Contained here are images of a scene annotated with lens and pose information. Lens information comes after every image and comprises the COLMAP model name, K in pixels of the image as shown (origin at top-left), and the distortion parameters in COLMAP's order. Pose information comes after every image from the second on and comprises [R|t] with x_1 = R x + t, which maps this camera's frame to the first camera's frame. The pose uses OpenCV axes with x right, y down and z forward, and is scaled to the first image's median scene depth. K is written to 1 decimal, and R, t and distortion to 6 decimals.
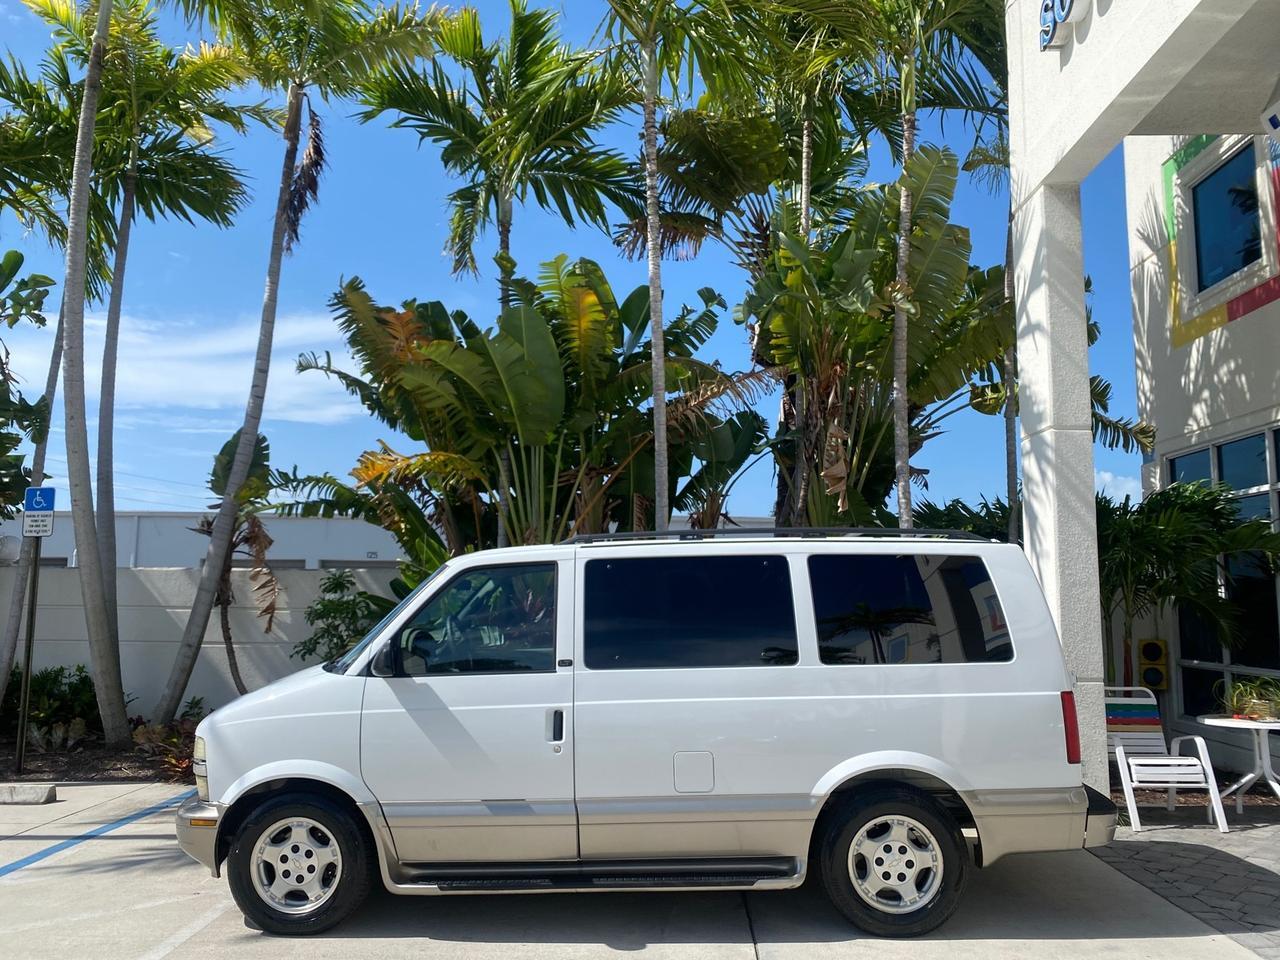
lens RADIAL K [[988.3, 0, 638.3], [0, 988.3, 478.3], [0, 0, 1]] dist [0.024785, -0.026597]
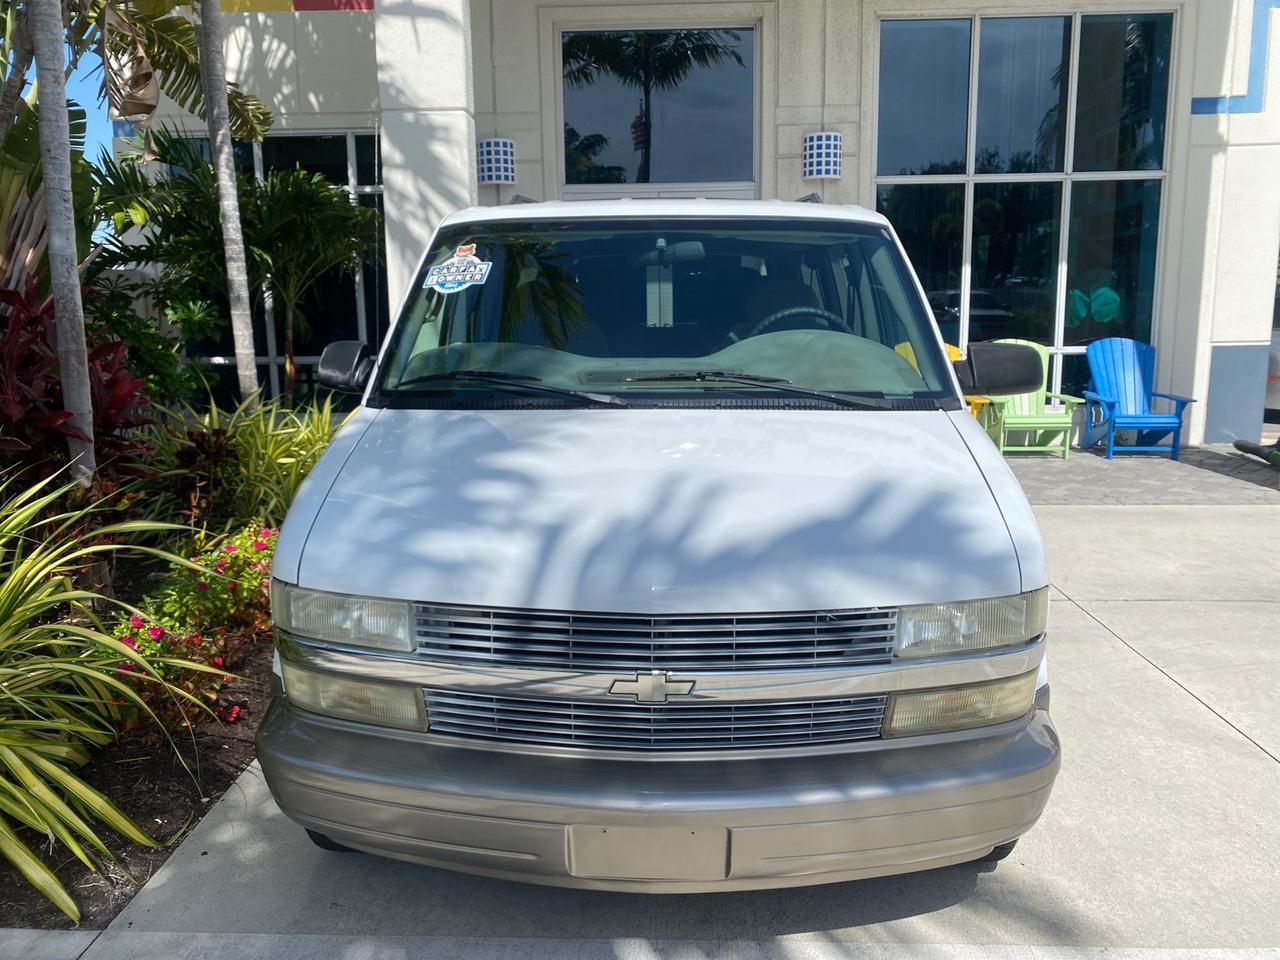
lens RADIAL K [[988.3, 0, 634.7], [0, 988.3, 474.3], [0, 0, 1]] dist [0.024785, -0.026597]
pose [[0.004255, -0.179186, 0.983806, -0.566847], [-0.107464, 0.978036, 0.178599, 0.100655], [-0.994200, -0.106483, -0.015094, 0.781149]]
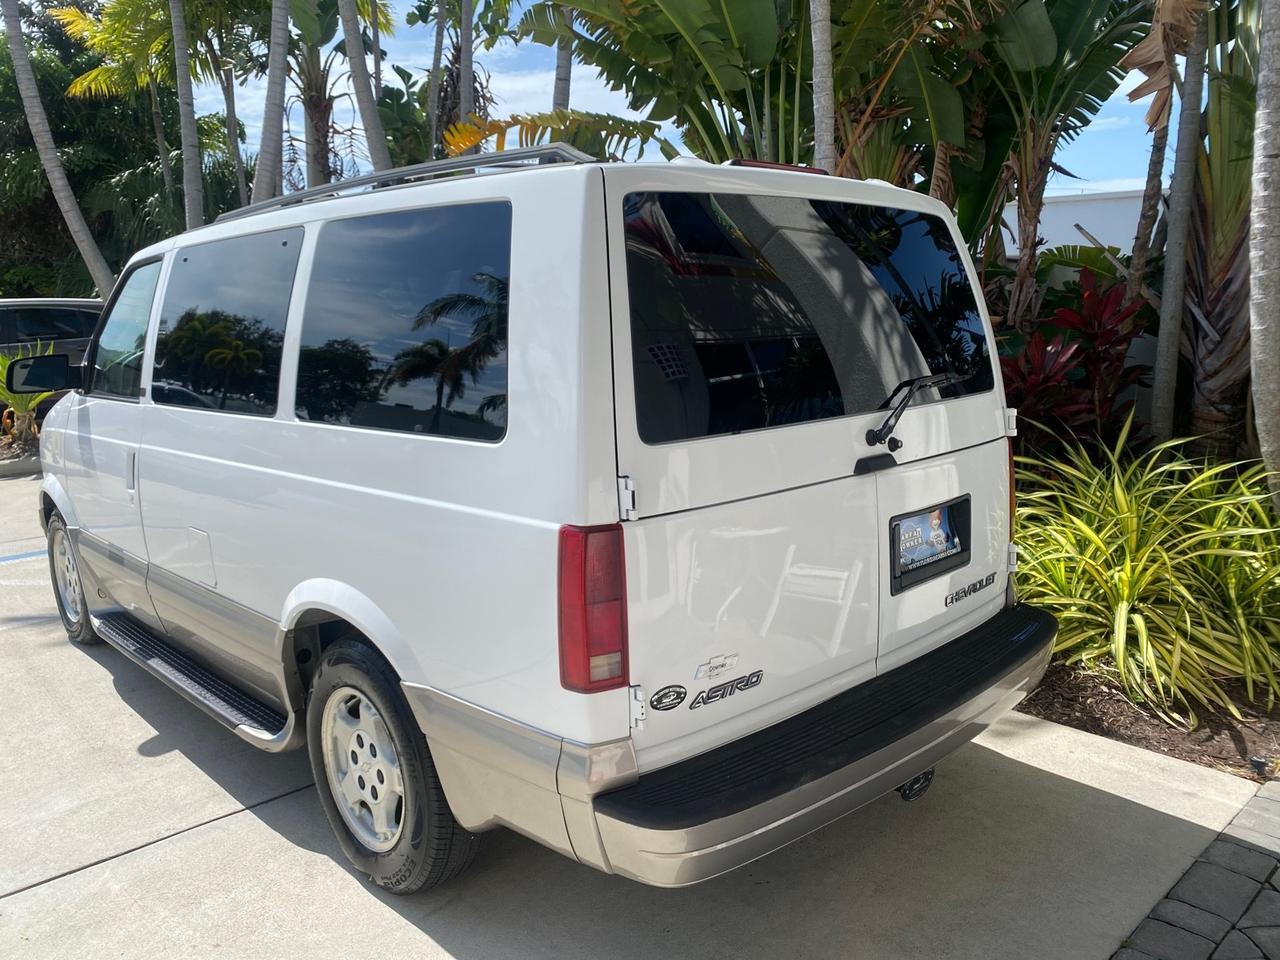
lens RADIAL K [[987.4, 0, 638.0], [0, 987.4, 479.9], [0, 0, 1]] dist [0.021714, -0.016562]
pose [[0.711588, 0.117915, -0.692632, 0.463173], [0.092237, 0.961606, 0.258467, 0.059449], [0.696516, -0.247809, 0.673391, 0.476276]]
